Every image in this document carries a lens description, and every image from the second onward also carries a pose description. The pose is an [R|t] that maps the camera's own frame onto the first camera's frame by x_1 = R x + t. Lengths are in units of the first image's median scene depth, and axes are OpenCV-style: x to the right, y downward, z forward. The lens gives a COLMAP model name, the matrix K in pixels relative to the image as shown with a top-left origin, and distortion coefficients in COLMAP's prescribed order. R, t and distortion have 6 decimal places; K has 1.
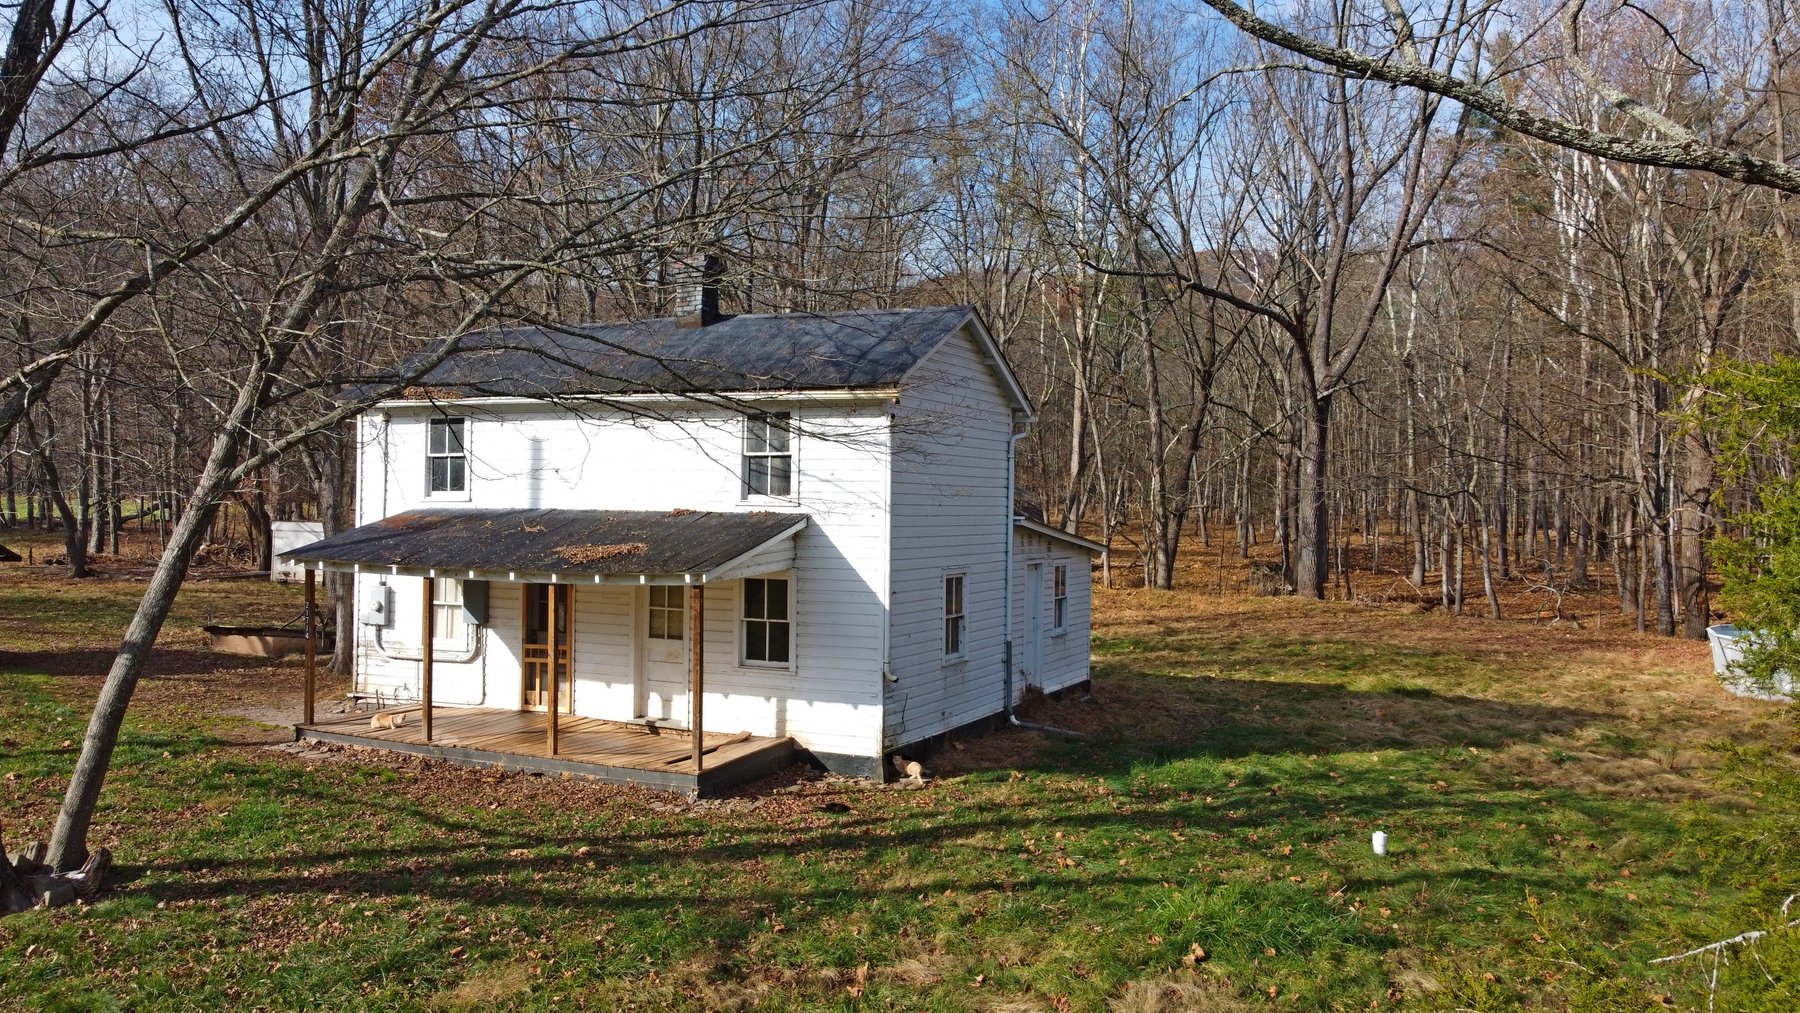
lens RADIAL K [[1367.3, 0, 900.0], [0, 1367.3, 506.5], [0, 0, 1]] dist [0.000412, -0.002612]
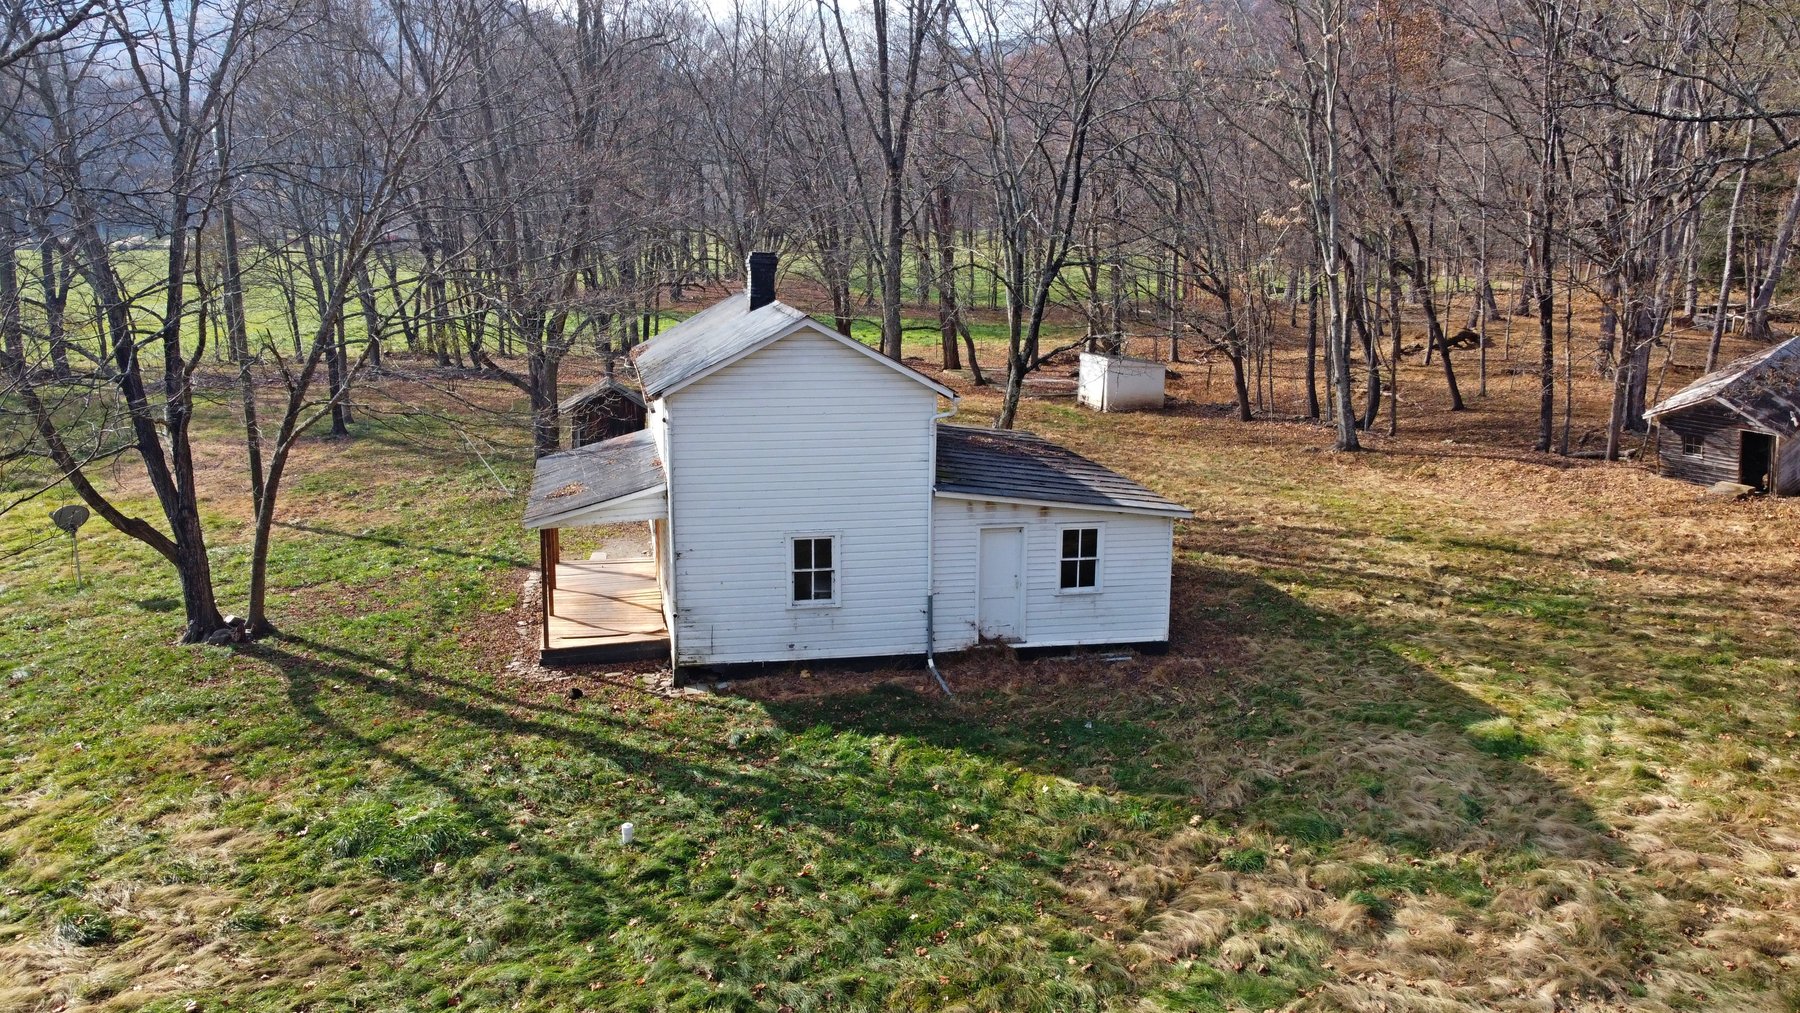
lens RADIAL K [[1367.3, 0, 900.0], [0, 1367.3, 506.5], [0, 0, 1]] dist [0.000412, -0.002612]
pose [[0.603623, 0.149386, -0.783150, 1.100019], [-0.003291, 0.982748, 0.184923, -0.213712], [0.797263, -0.109046, 0.593700, 0.373259]]
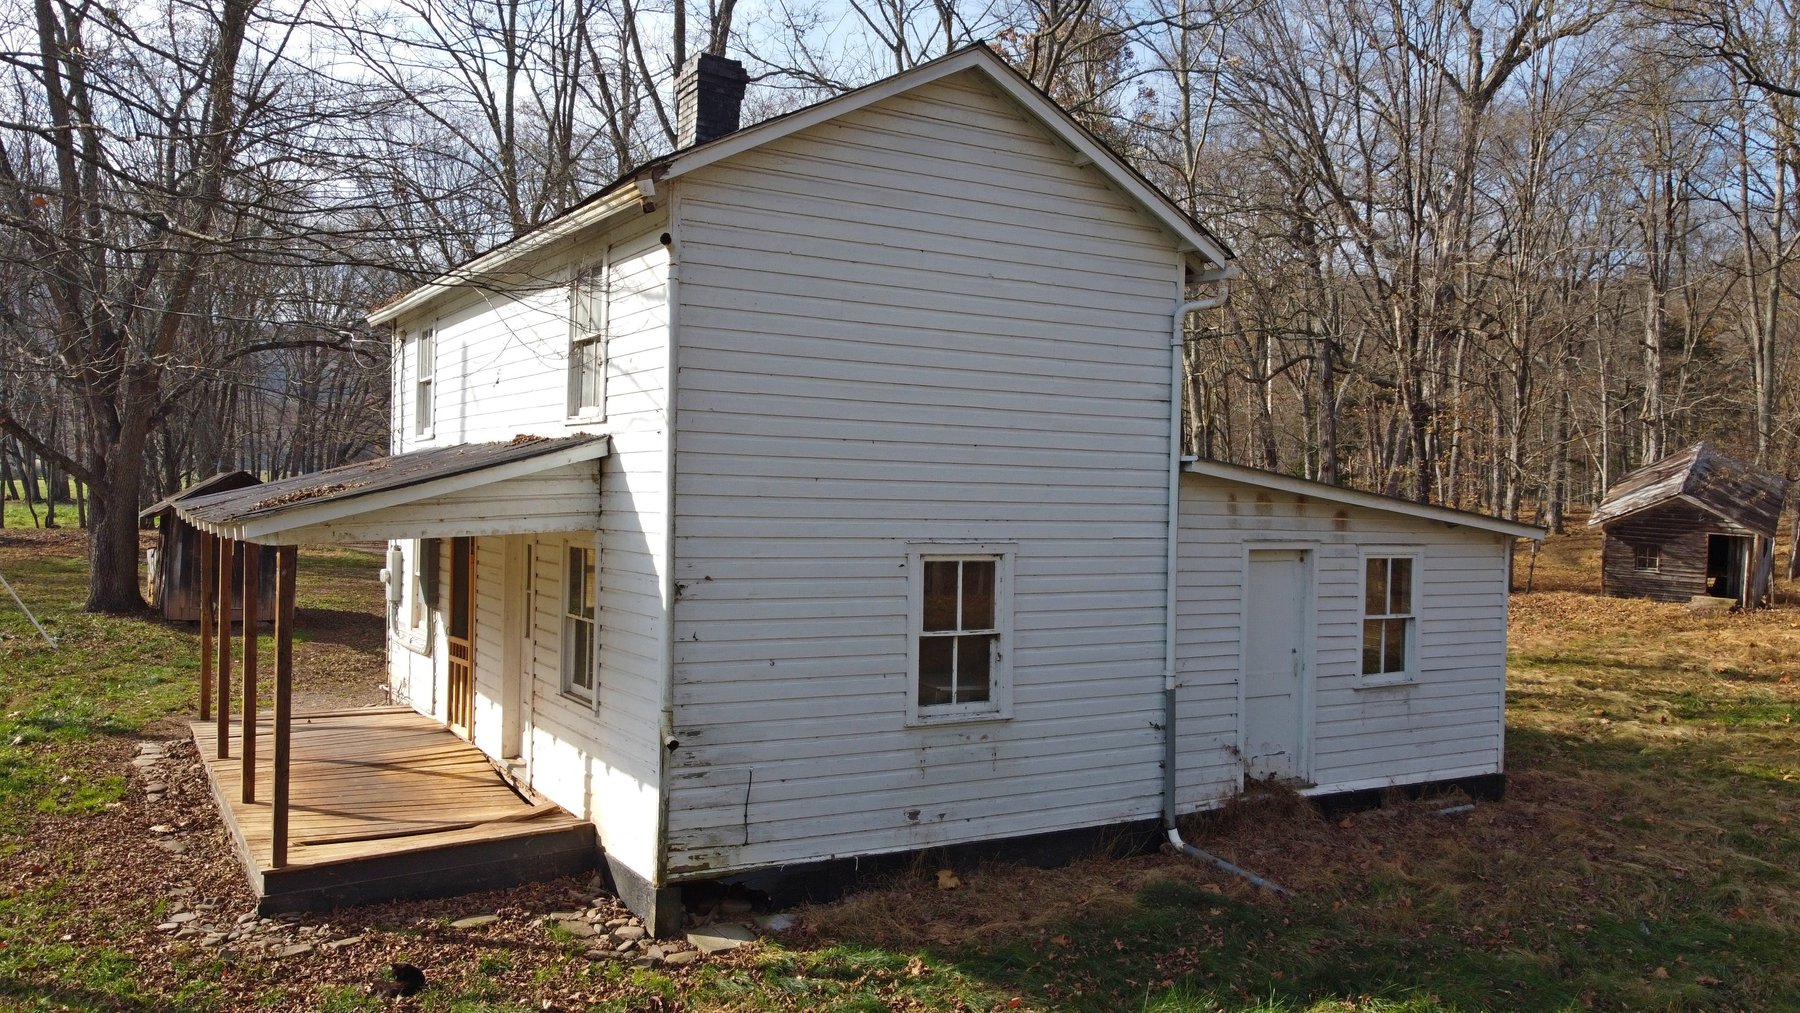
lens RADIAL K [[1367.3, 0, 900.0], [0, 1367.3, 506.5], [0, 0, 1]] dist [0.000412, -0.002612]
pose [[0.828442, 0.009336, -0.559997, 0.340790], [-0.012073, 0.999926, -0.001190, 0.034060], [0.559945, 0.007747, 0.828494, 0.584497]]
